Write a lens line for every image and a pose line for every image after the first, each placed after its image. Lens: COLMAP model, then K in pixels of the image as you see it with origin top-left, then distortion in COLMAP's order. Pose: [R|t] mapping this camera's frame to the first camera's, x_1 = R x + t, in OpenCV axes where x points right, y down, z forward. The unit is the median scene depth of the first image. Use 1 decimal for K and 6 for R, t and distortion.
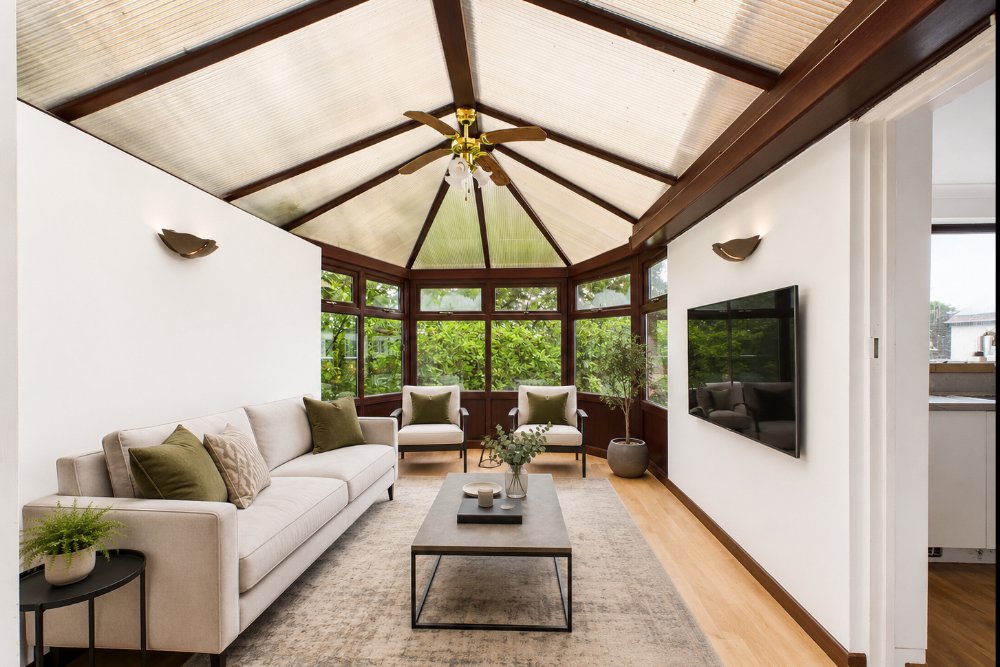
lens RADIAL K [[448.1, 0, 496.1], [0, 448.1, 341.8], [0, 0, 1]] dist [0.001406, 0.000382]
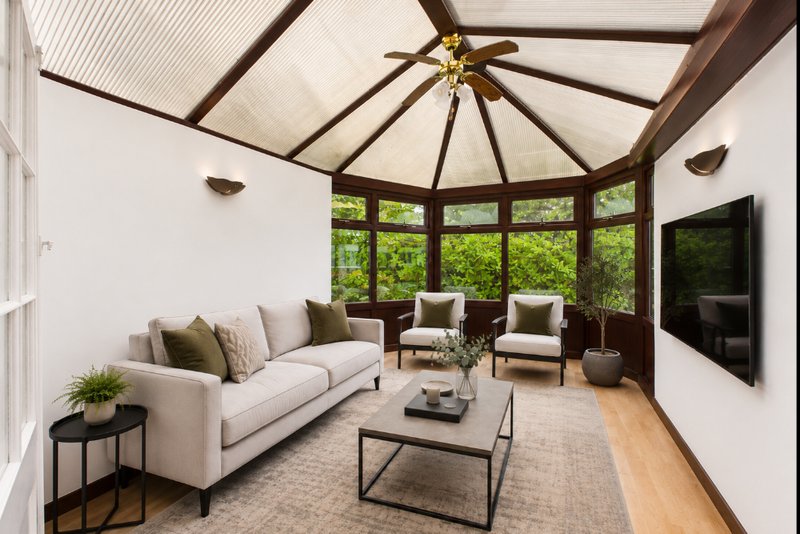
lens RADIAL K [[404.7, 0, 401.0], [0, 404.7, 253.1], [0, 0, 1]] dist [-0.081616, 0.088039]
pose [[0.951346, -0.005856, -0.308069, 0.165080], [0.005626, 0.999983, -0.001636, 0.002019], [0.308073, -0.000177, 0.951363, 0.037098]]
